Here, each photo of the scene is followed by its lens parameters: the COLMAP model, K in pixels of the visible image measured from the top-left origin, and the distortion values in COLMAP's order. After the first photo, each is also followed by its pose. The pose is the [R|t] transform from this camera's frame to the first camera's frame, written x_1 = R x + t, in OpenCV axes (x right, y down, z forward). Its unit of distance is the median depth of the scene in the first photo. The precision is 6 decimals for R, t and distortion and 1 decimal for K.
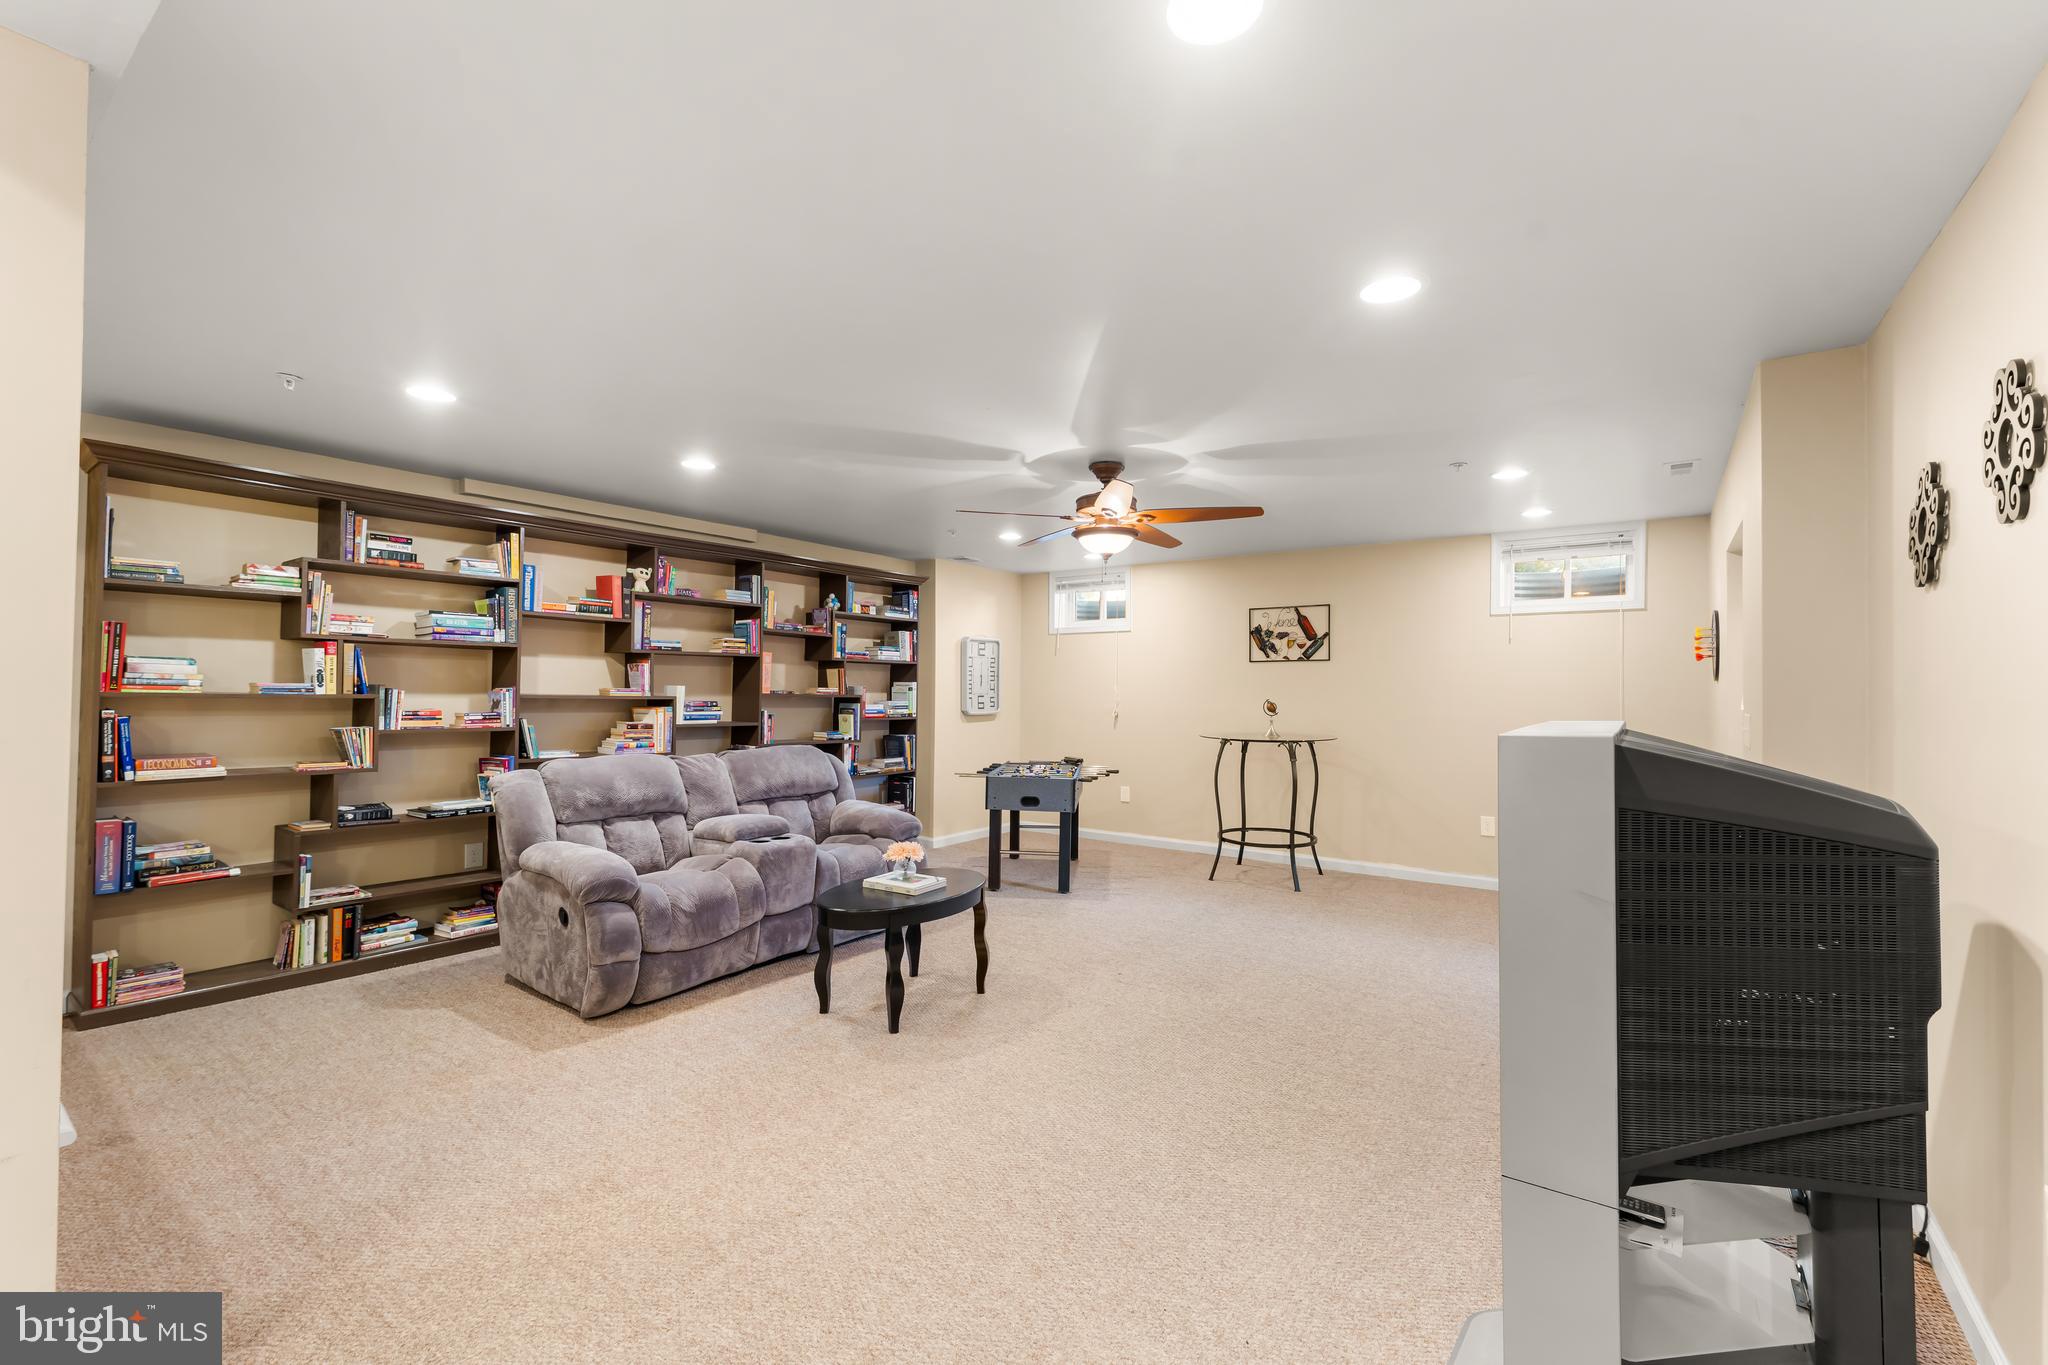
lens RADIAL K [[878.5, 0, 1020.0], [0, 878.5, 671.1], [0, 0, 1]] dist [-0.003171, -0.000102]
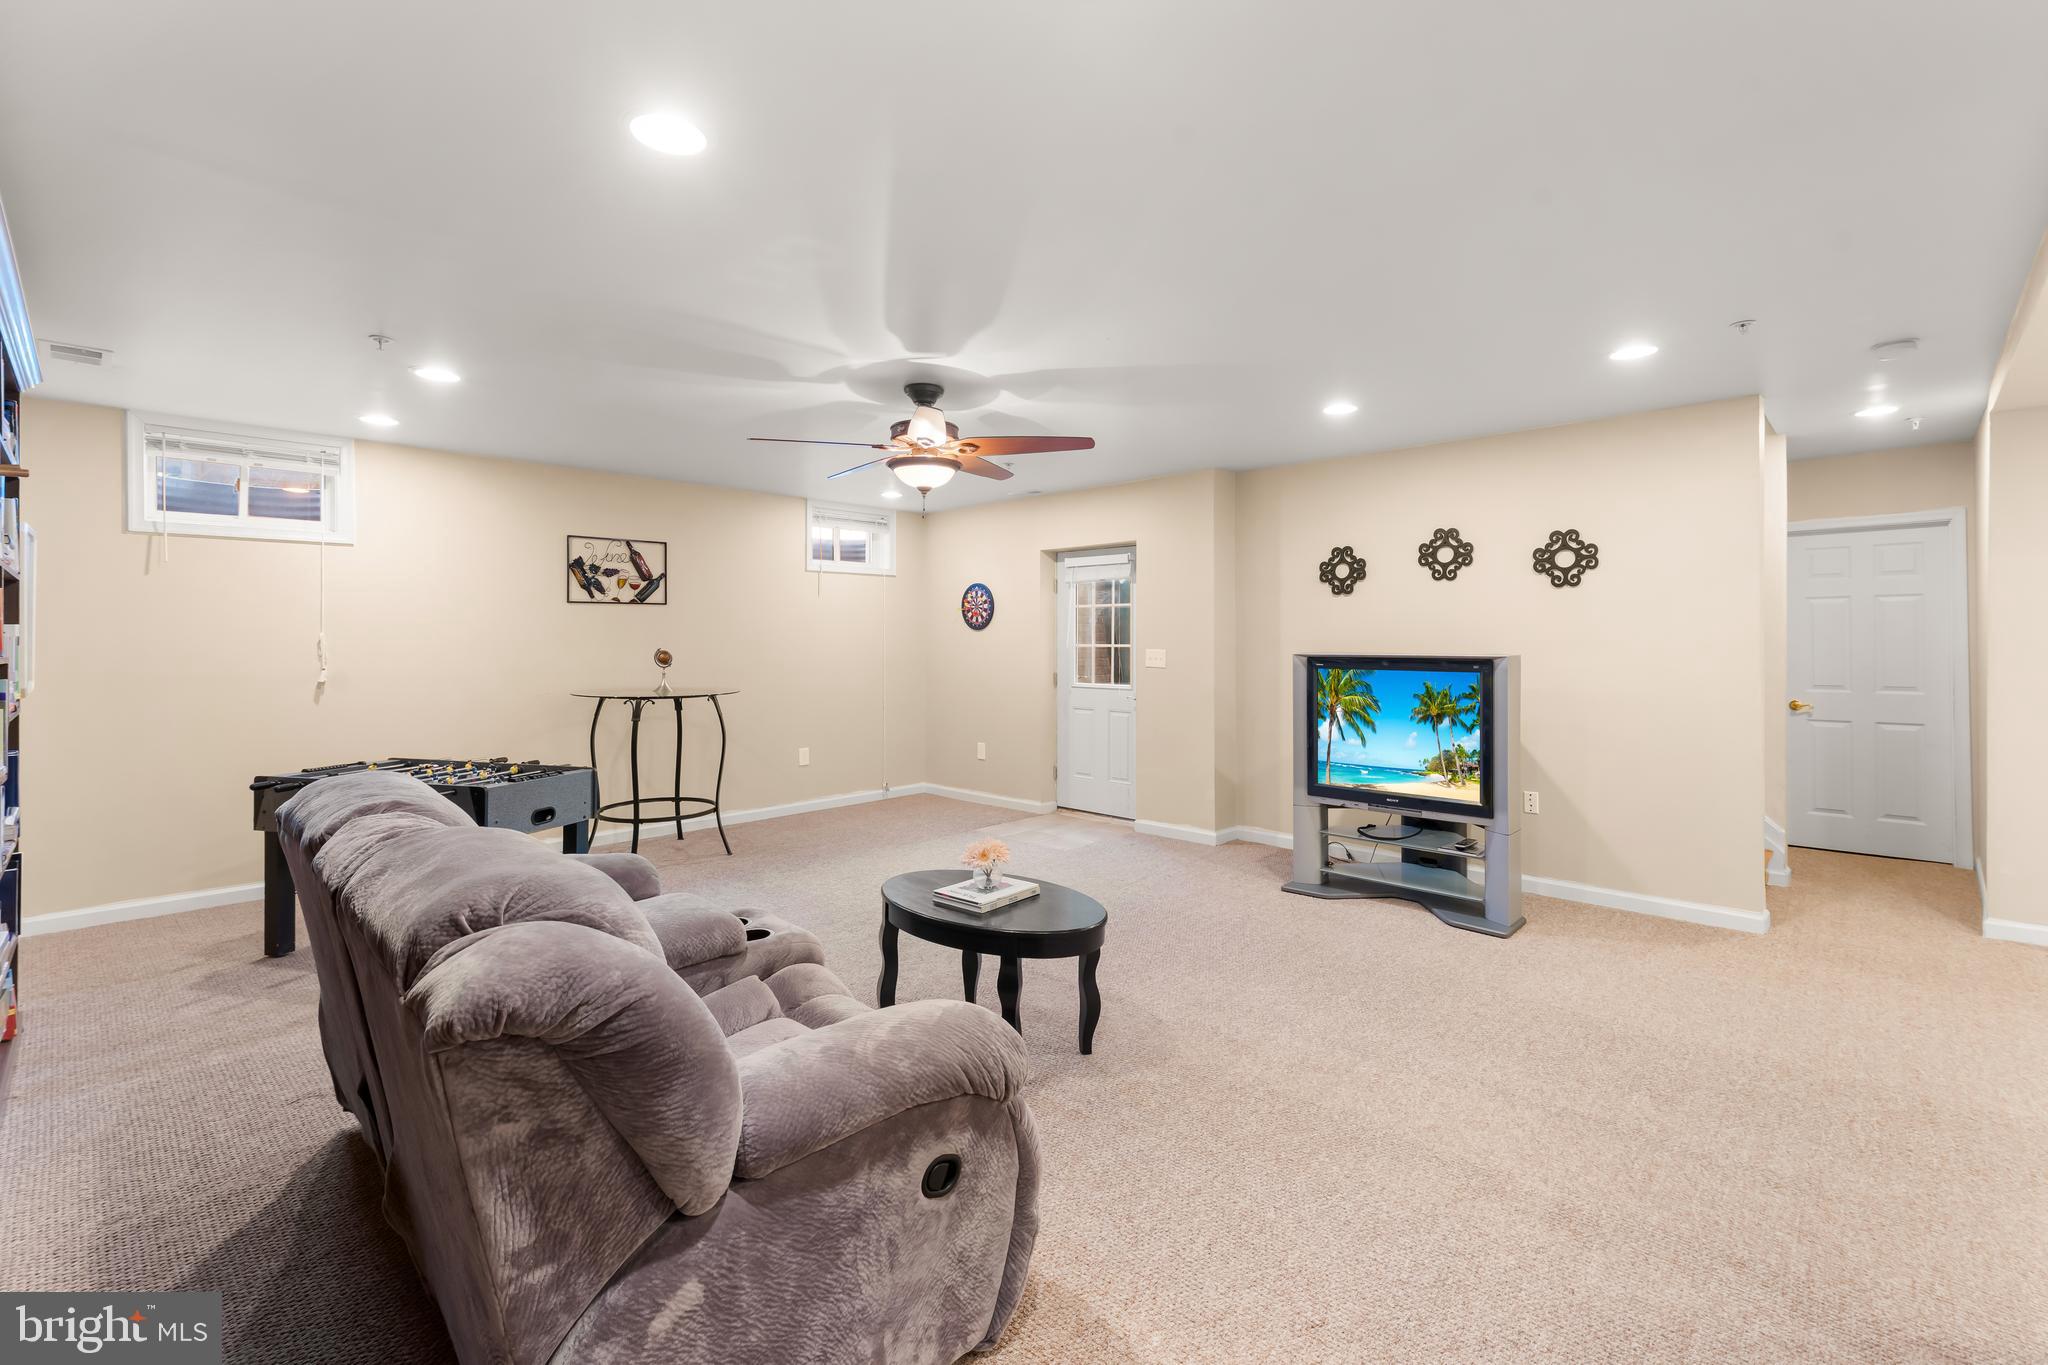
lens RADIAL K [[878.5, 0, 1081.6], [0, 878.5, 649.1], [0, 0, 1]] dist [-0.003171, -0.000102]
pose [[0.168796, -0.013016, 0.985565, -0.462205], [-0.025872, 0.999510, 0.017631, 0.006491], [-0.985311, -0.028475, 0.168377, 0.417425]]
